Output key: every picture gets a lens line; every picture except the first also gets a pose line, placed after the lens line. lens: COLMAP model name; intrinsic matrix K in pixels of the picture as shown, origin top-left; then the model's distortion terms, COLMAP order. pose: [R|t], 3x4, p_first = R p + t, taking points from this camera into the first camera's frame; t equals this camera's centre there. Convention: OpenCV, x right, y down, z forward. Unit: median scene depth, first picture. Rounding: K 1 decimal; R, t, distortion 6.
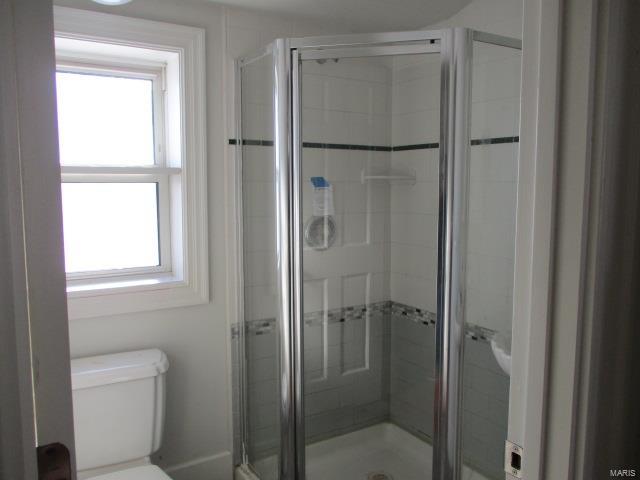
lens RADIAL K [[549.1, 0, 321.4], [0, 549.1, 240.0], [0, 0, 1]] dist [-0.014715, -0.014445]
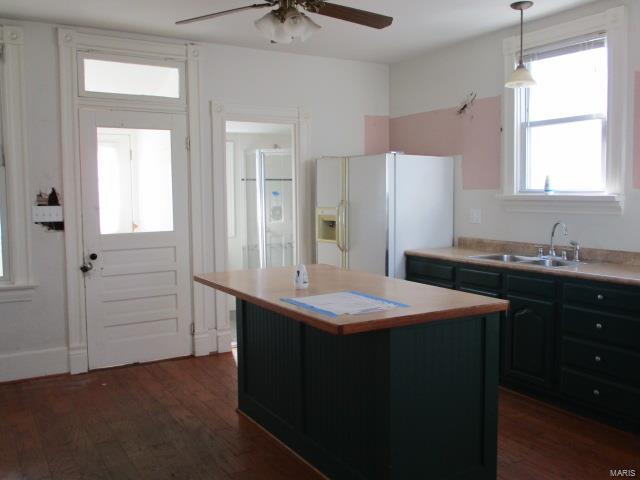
lens RADIAL K [[577.0, 0, 318.7], [0, 577.0, 237.0], [0, 0, 1]] dist [-0.049892, 0.017794]
pose [[0.999577, -0.009000, -0.027673, 0.297796], [0.007252, 0.998010, -0.062641, 0.298899], [0.028182, 0.062414, 0.997652, -1.875422]]
